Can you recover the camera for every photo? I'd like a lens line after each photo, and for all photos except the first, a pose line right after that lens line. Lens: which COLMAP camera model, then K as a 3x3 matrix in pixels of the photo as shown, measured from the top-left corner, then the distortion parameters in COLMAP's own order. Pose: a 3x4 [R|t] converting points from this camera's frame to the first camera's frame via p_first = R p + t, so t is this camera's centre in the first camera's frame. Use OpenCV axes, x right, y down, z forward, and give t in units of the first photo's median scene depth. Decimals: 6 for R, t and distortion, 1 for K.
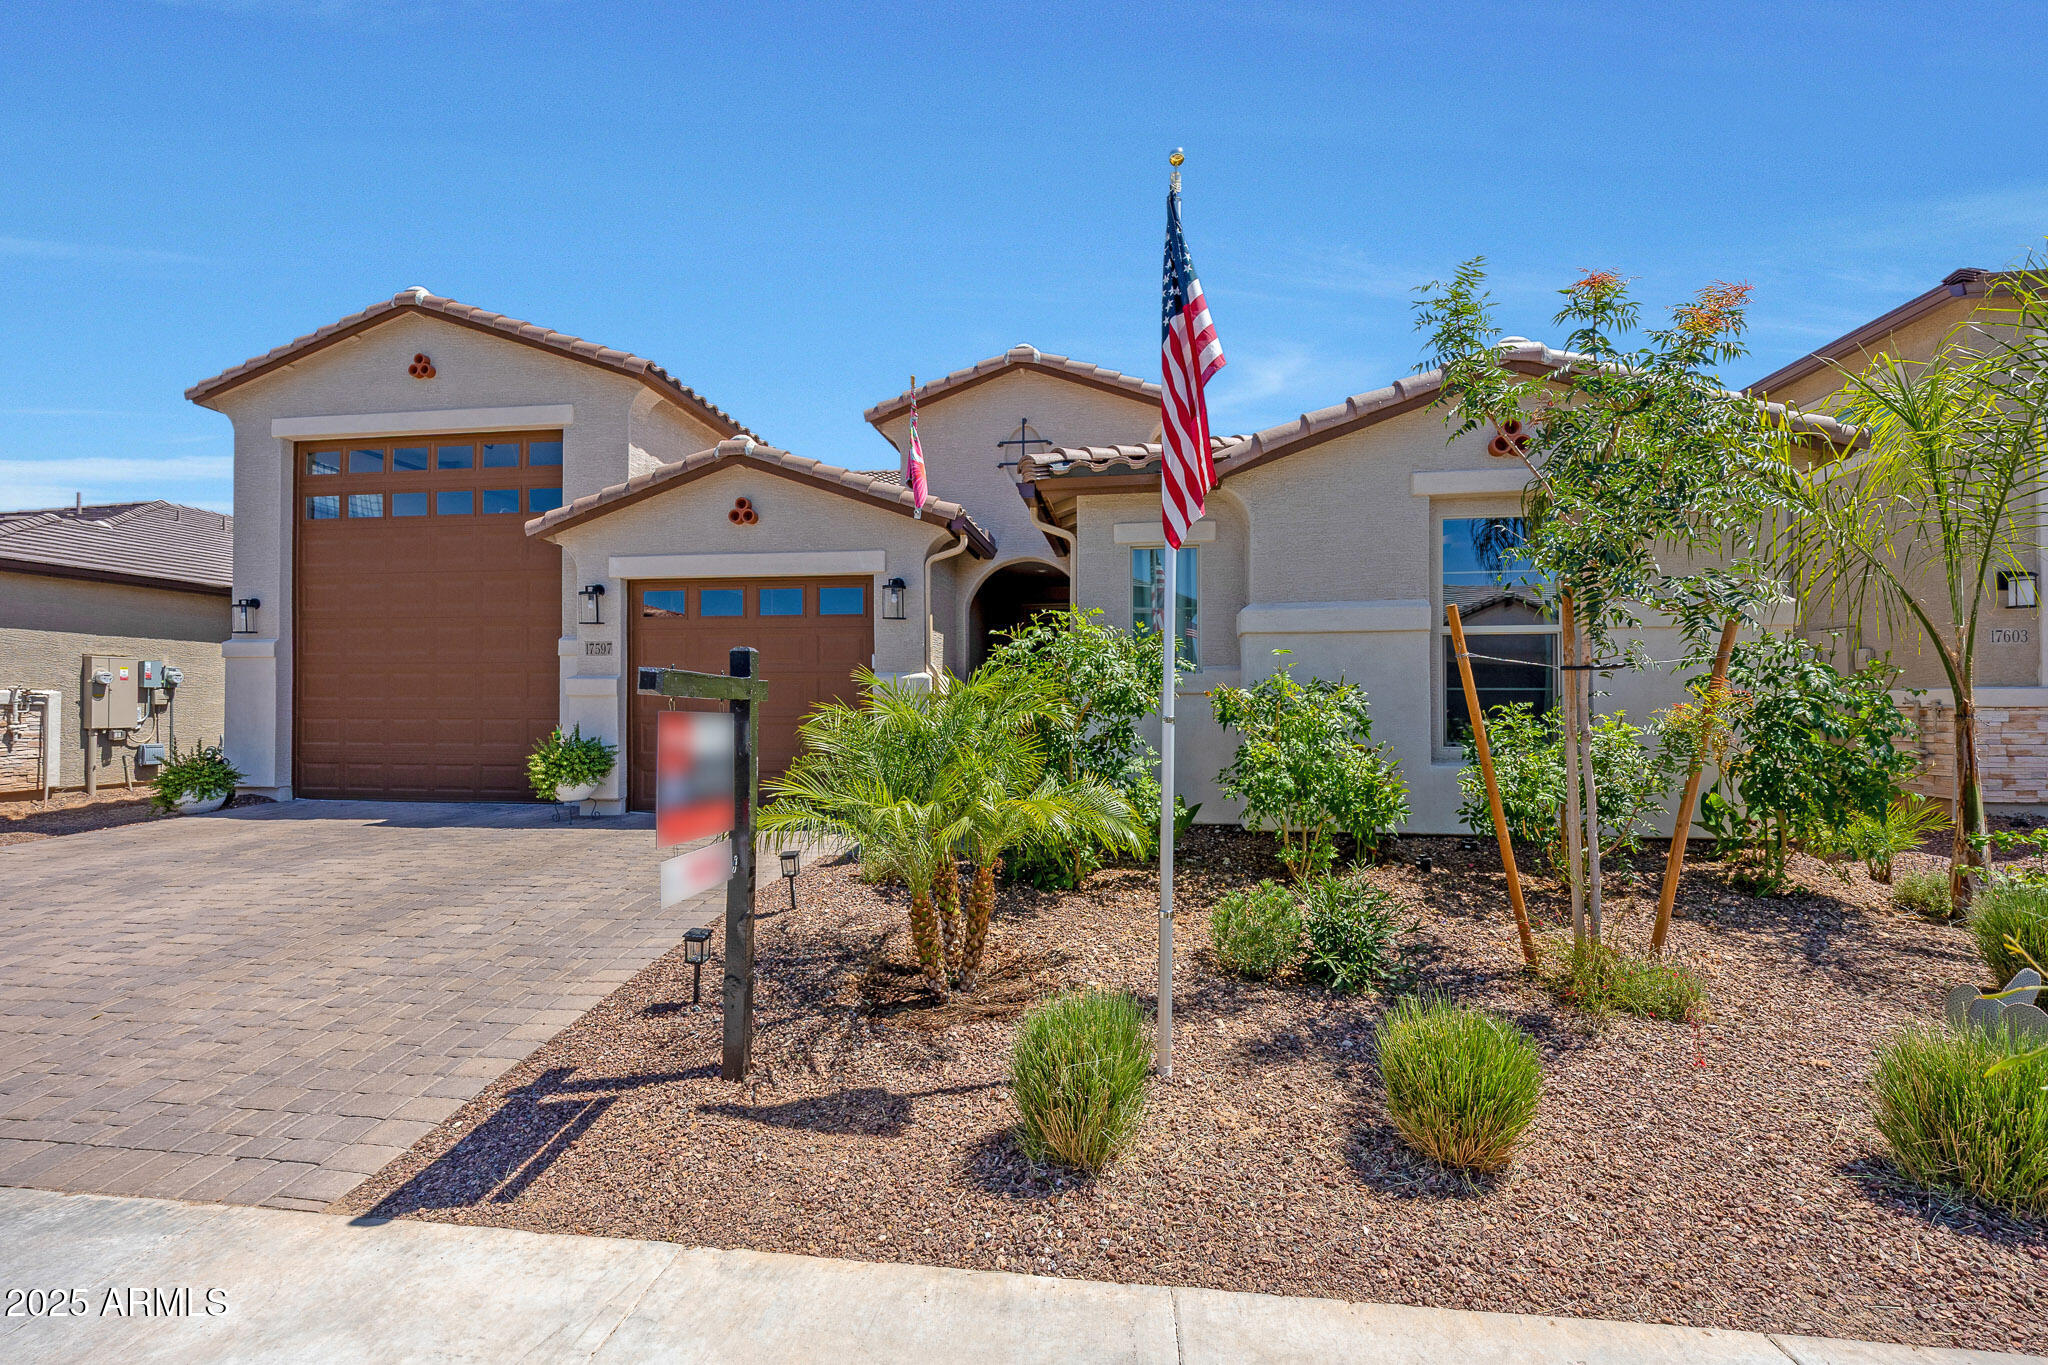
lens RADIAL K [[863.3, 0, 1053.9], [0, 863.3, 689.3], [0, 0, 1]] dist [-0.004475, -0.000065]
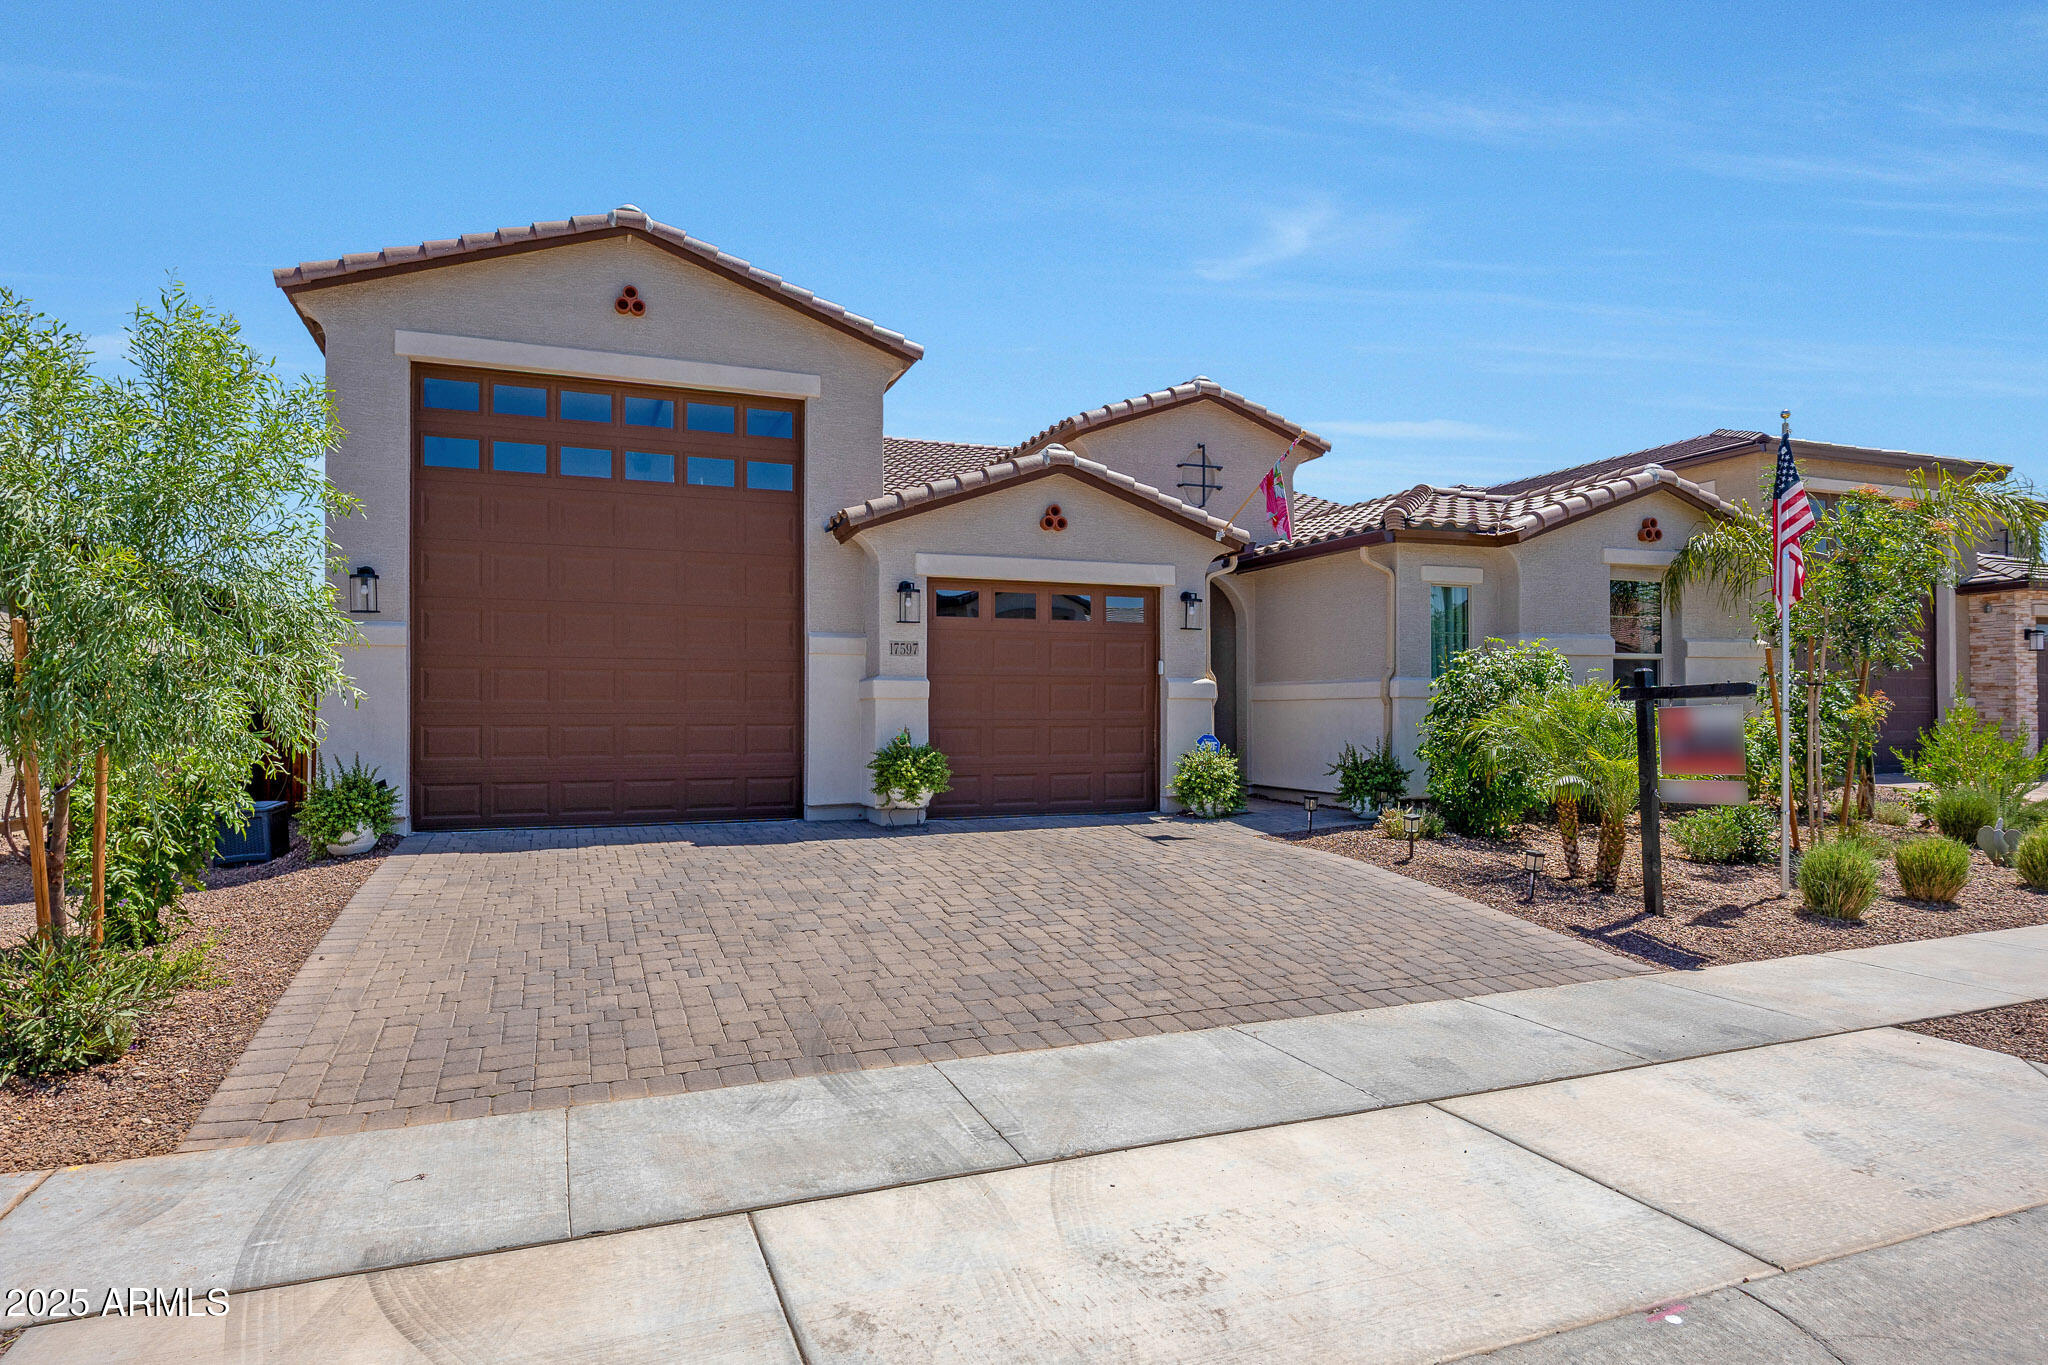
lens RADIAL K [[1161.0, 0, 967.3], [0, 1161.0, 687.9], [0, 0, 1]] dist [0.006353, -0.004671]
pose [[0.877505, 0.008306, 0.479495, -1.096886], [-0.004608, 0.999950, -0.008890, 0.007278], [-0.479544, 0.005591, 0.877500, -0.153488]]
